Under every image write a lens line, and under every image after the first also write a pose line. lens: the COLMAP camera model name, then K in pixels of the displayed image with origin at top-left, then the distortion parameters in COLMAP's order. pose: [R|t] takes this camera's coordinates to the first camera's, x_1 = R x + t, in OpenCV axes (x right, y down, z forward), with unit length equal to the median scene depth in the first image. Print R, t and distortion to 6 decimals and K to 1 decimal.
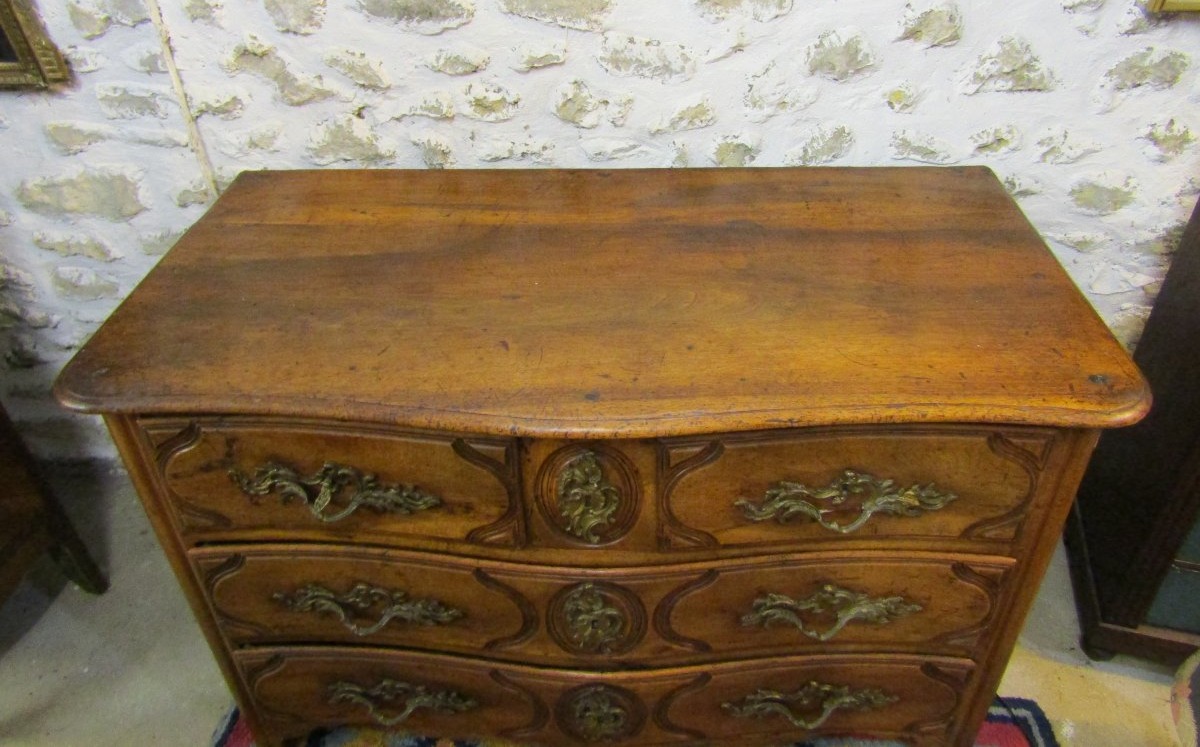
lens RADIAL K [[842.7, 0, 600.6], [0, 842.7, 267.7], [0, 0, 1]] dist [-0.005234, -0.004396]
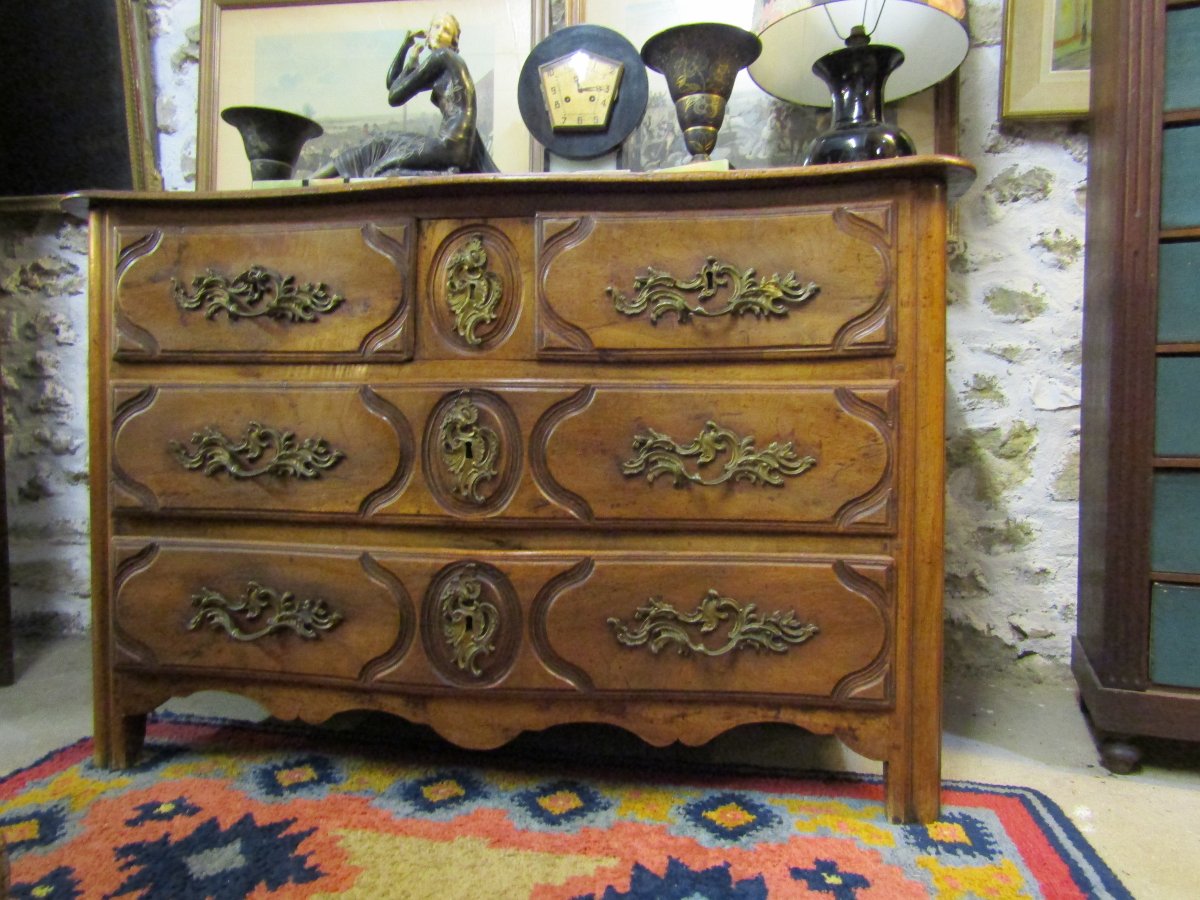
lens RADIAL K [[846.6, 0, 600.0], [0, 846.6, 450.0], [0, 0, 1]] dist [-0.011871, 0.002279]
pose [[0.993324, 0.030291, -0.111310, 0.198400], [-0.084637, 0.847008, -0.524798, 0.724012], [0.078384, 0.530716, 0.843918, 0.143290]]
